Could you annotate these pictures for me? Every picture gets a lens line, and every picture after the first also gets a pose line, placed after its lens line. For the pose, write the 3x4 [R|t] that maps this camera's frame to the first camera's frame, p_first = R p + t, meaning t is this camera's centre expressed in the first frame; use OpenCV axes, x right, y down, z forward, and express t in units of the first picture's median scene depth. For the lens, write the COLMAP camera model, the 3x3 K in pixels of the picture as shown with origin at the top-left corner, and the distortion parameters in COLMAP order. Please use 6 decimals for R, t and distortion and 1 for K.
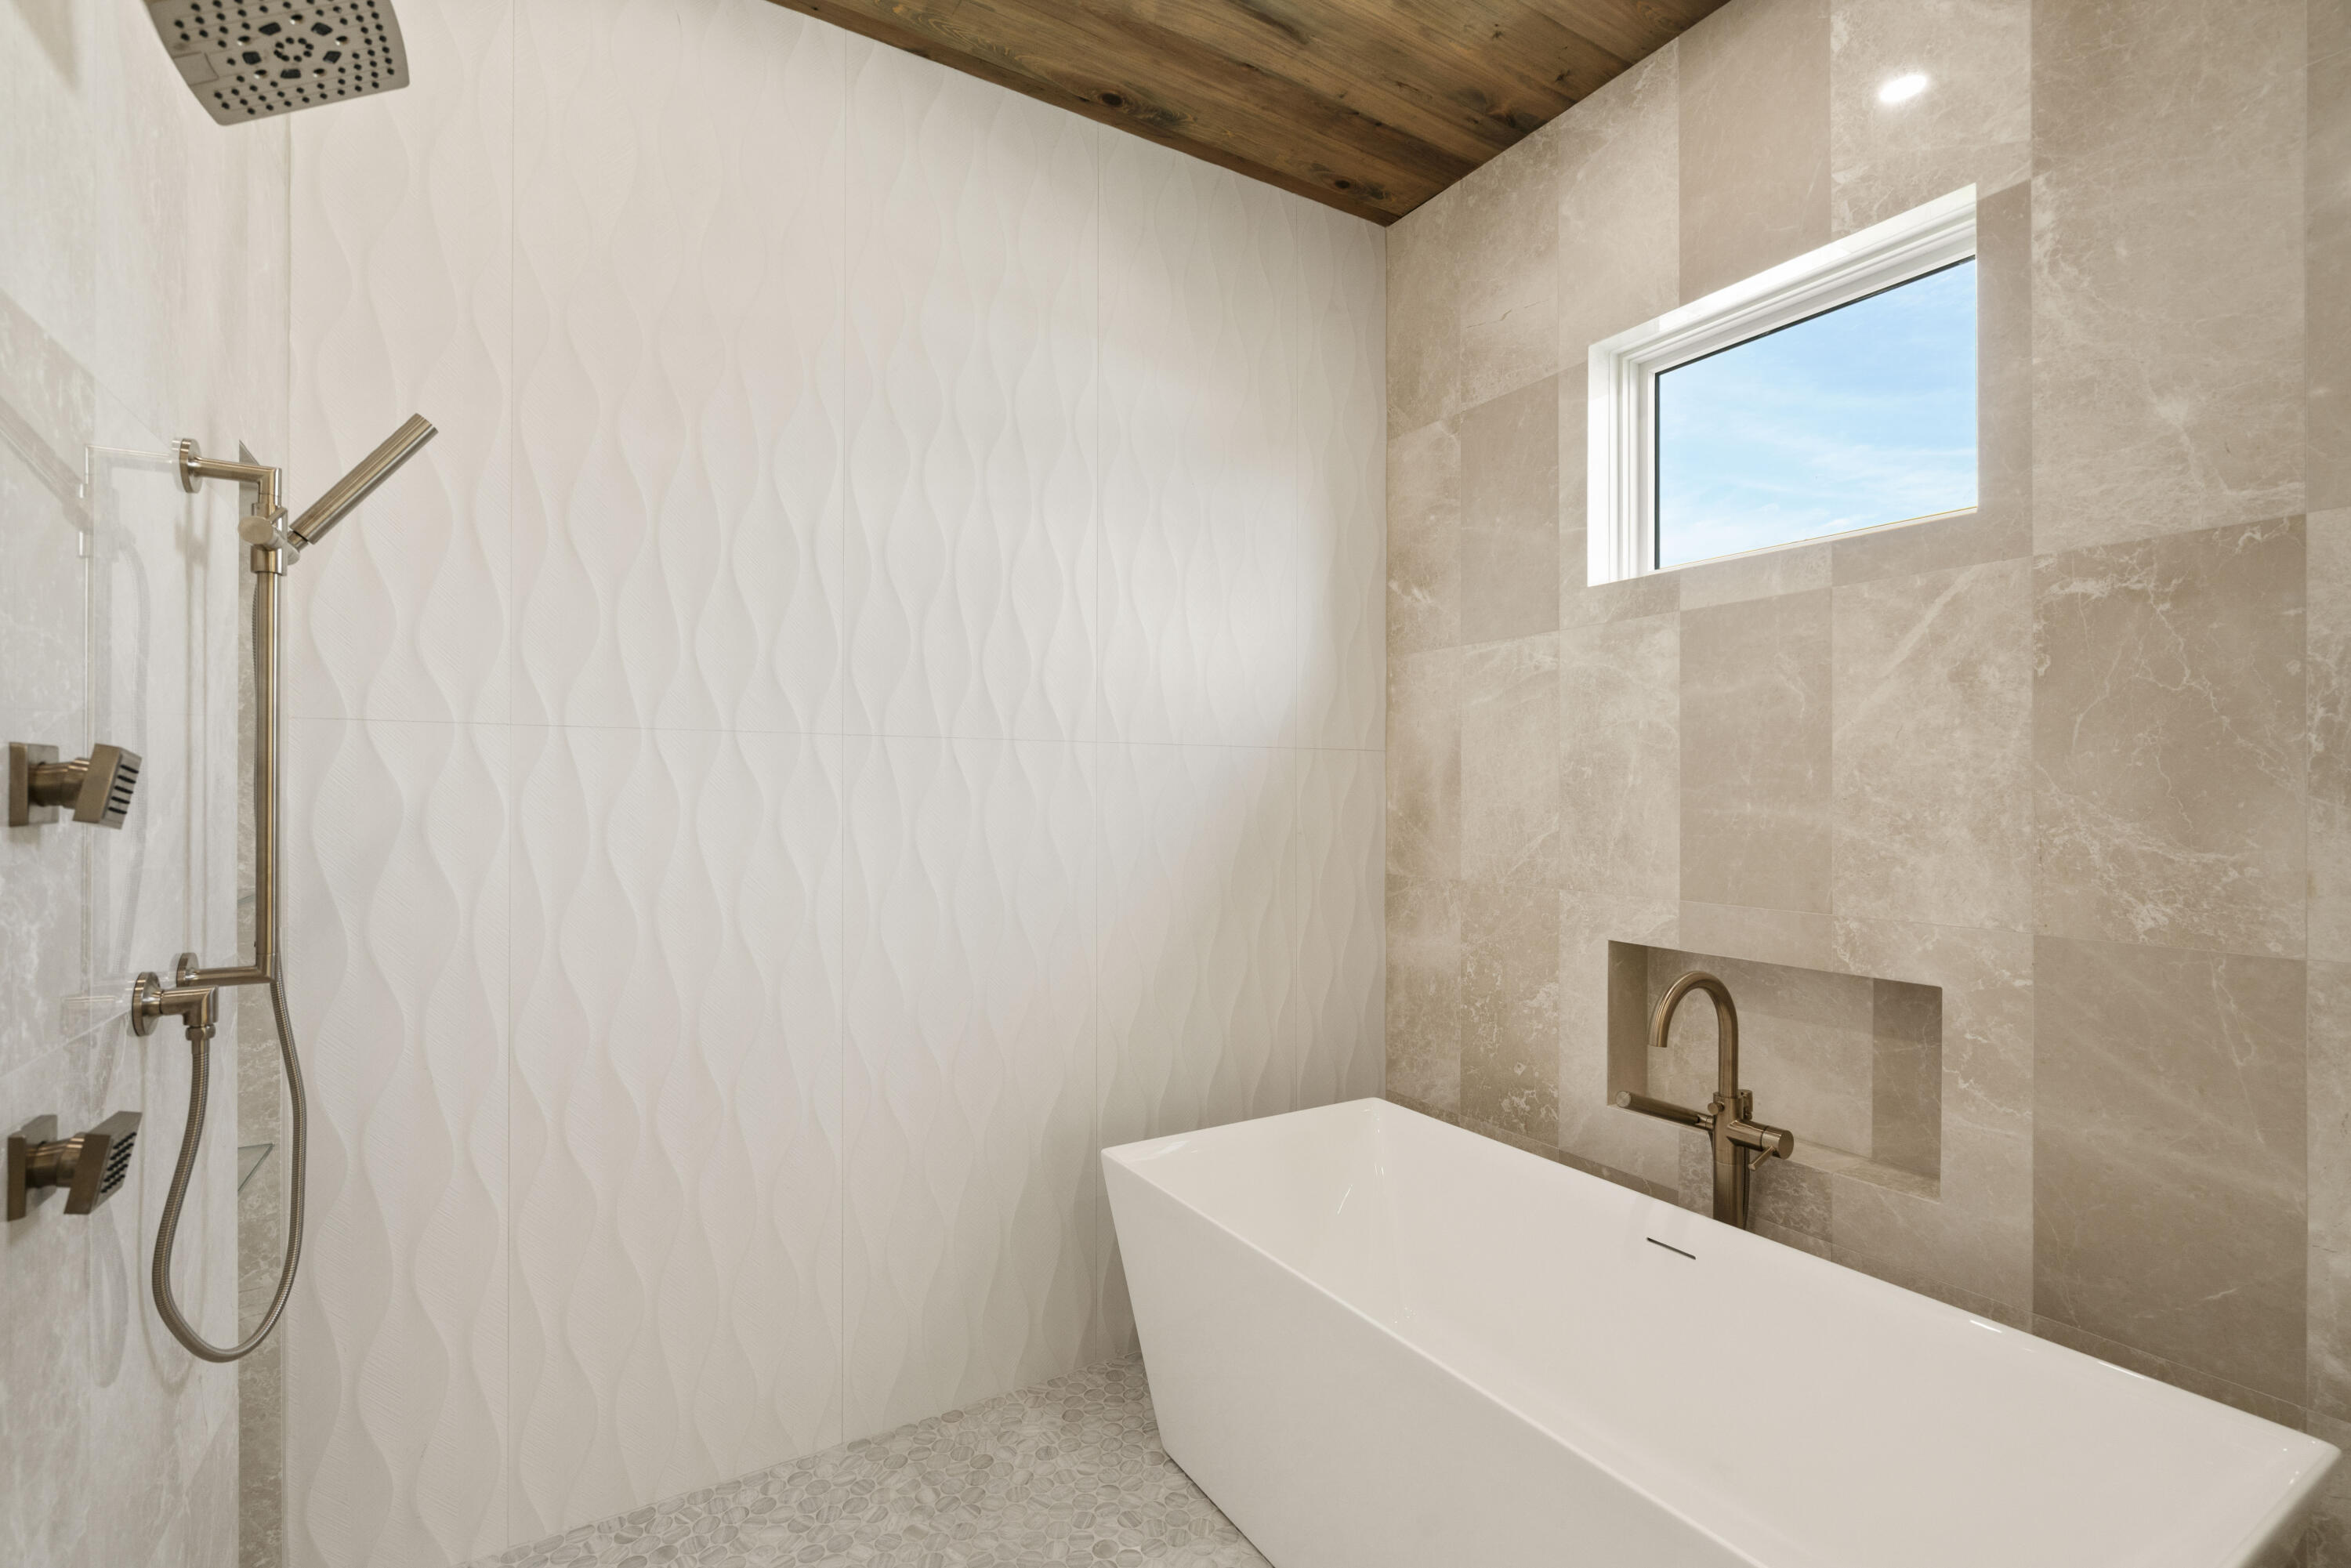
lens RADIAL K [[1053.9, 0, 1177.6], [0, 1053.9, 782.4], [0, 0, 1]] dist [-0.006184, 0.002779]
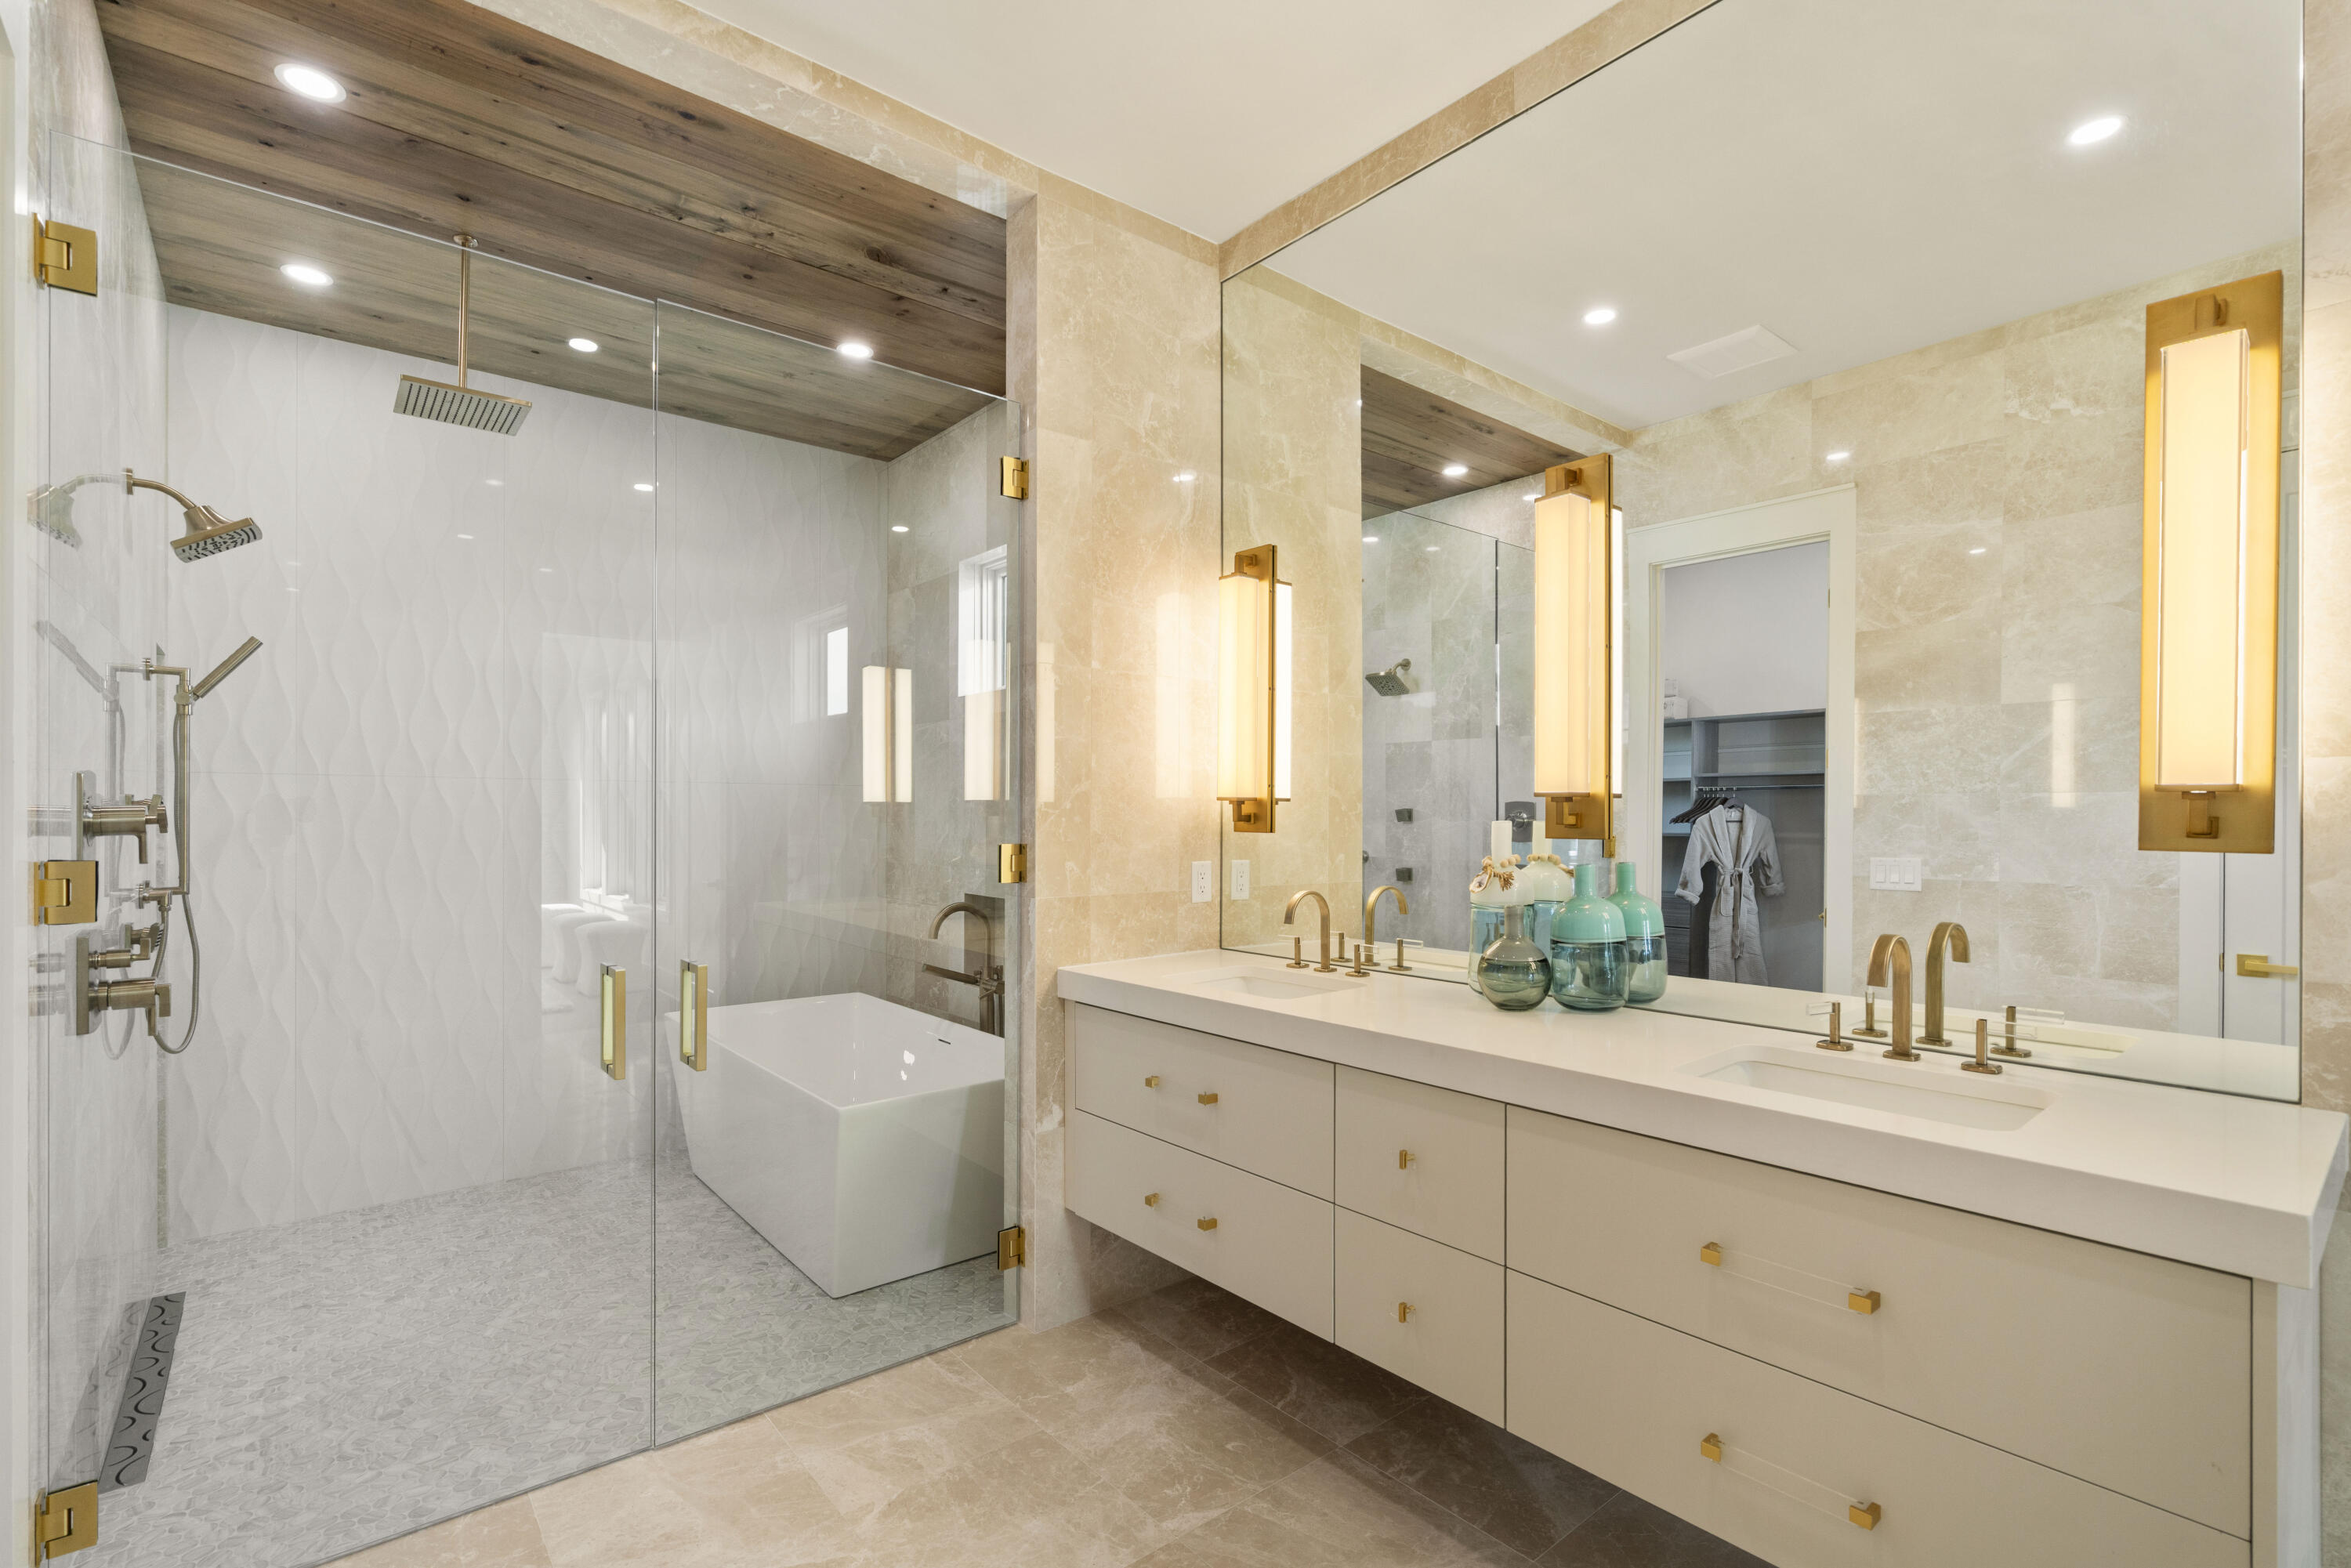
lens RADIAL K [[1053.9, 0, 1169.5], [0, 1053.9, 807.5], [0, 0, 1]] dist [-0.006184, 0.002779]
pose [[0.989249, 0.001464, 0.146231, 0.577416], [-0.002283, 0.999983, 0.005434, -0.008985], [-0.146221, -0.005710, 0.989236, -0.989063]]
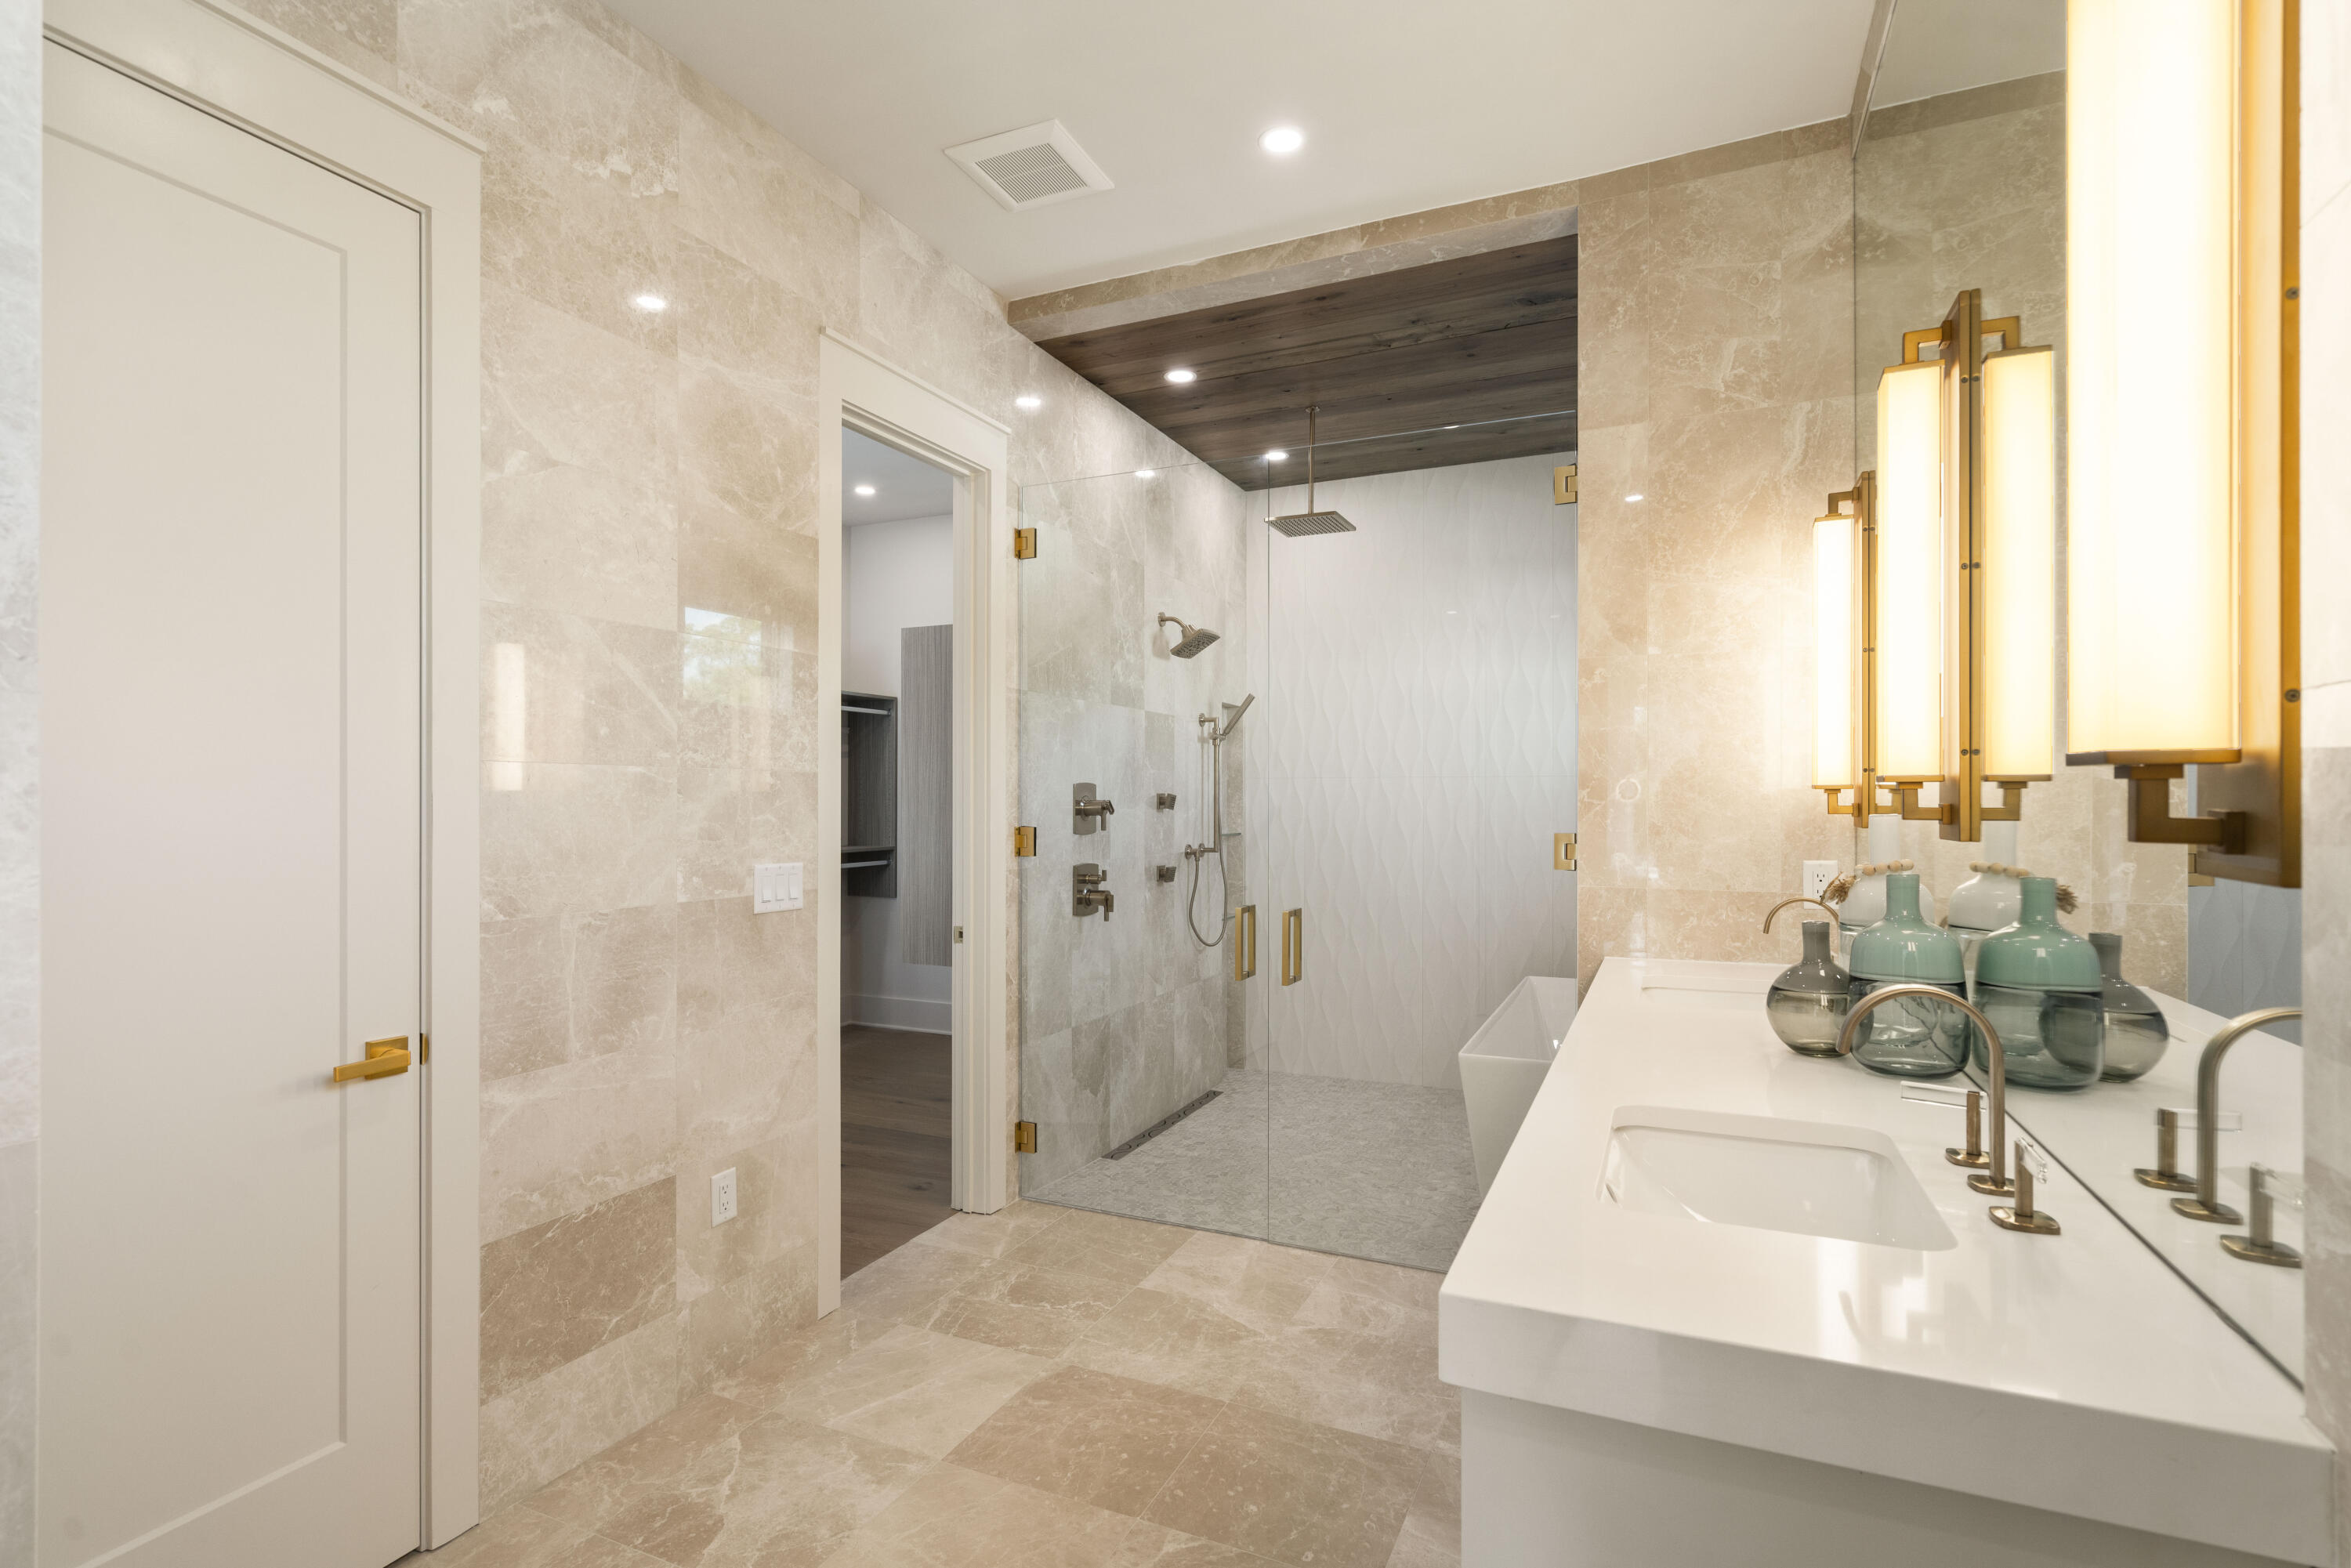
lens RADIAL K [[1126.0, 0, 1190.3], [0, 1126.0, 786.0], [0, 0, 1]] dist [-0.005322, 0.002737]
pose [[0.575110, -0.012737, -0.817977, 1.540578], [0.008923, 0.999917, -0.009296, -0.008521], [0.818027, -0.001952, 0.575176, -0.905747]]
